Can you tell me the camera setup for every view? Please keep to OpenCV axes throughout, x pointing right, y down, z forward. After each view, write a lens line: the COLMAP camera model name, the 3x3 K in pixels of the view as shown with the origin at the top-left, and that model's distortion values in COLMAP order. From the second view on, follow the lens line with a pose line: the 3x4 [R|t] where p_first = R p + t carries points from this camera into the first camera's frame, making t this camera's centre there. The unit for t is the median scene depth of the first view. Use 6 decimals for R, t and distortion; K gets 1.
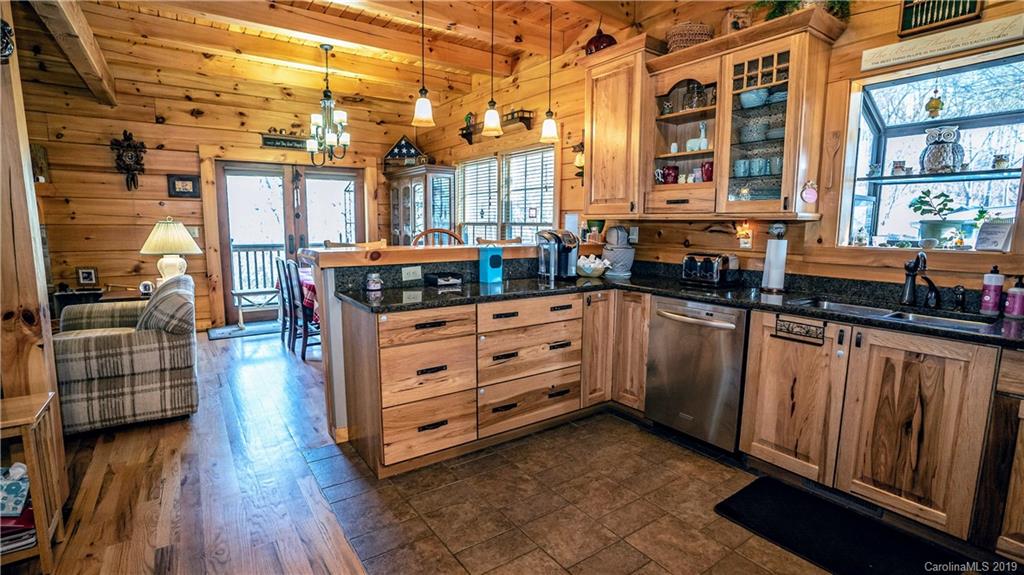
lens RADIAL K [[475.9, 0, 507.3], [0, 475.9, 288.4], [0, 0, 1]] dist [-0.060416, 0.022075]
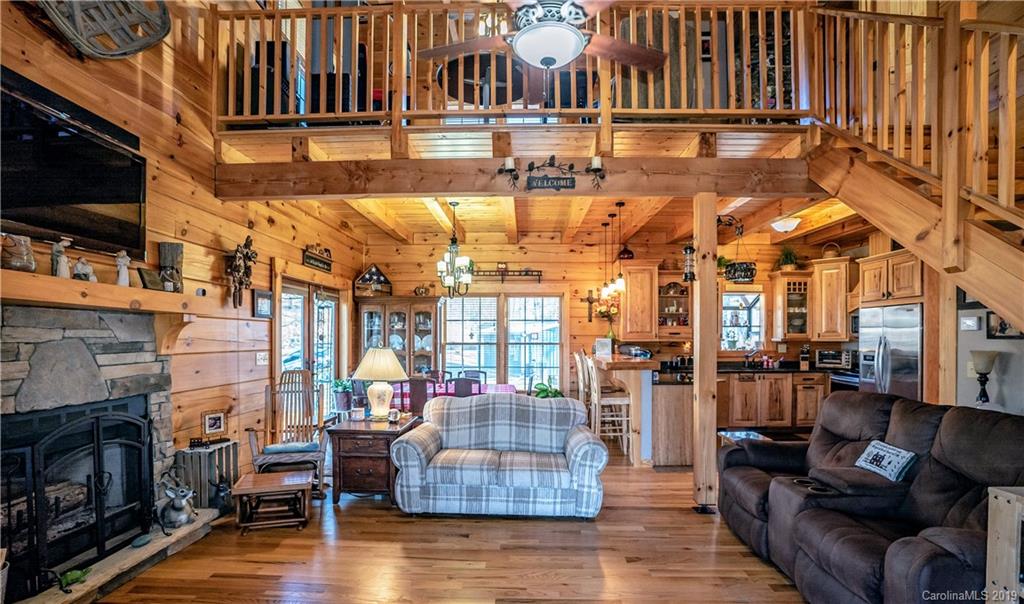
lens RADIAL K [[476.8, 0, 520.5], [0, 476.8, 340.1], [0, 0, 1]] dist [-0.035607, 0.013098]
pose [[0.587322, -0.013660, 0.809238, -2.240165], [0.113531, 0.991362, -0.065663, -0.096806], [-0.801351, 0.130439, 0.583800, 0.283414]]
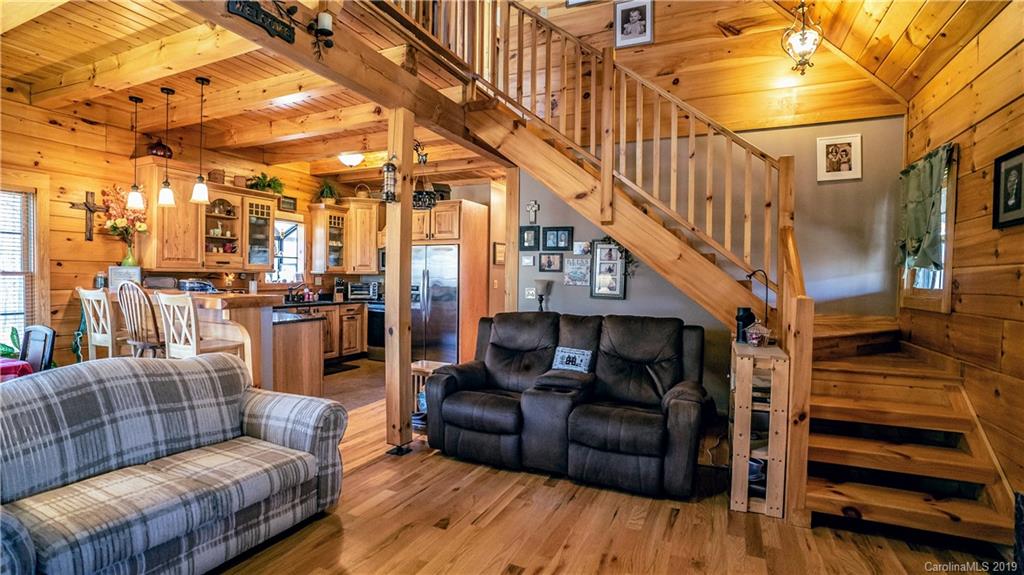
lens RADIAL K [[475.9, 0, 507.2], [0, 475.9, 287.1], [0, 0, 1]] dist [-0.060416, 0.022075]
pose [[-0.495940, -0.033164, 0.867723, -2.052355], [0.098547, 0.990665, 0.094187, -0.172026], [-0.862747, 0.132223, -0.488042, 1.074994]]
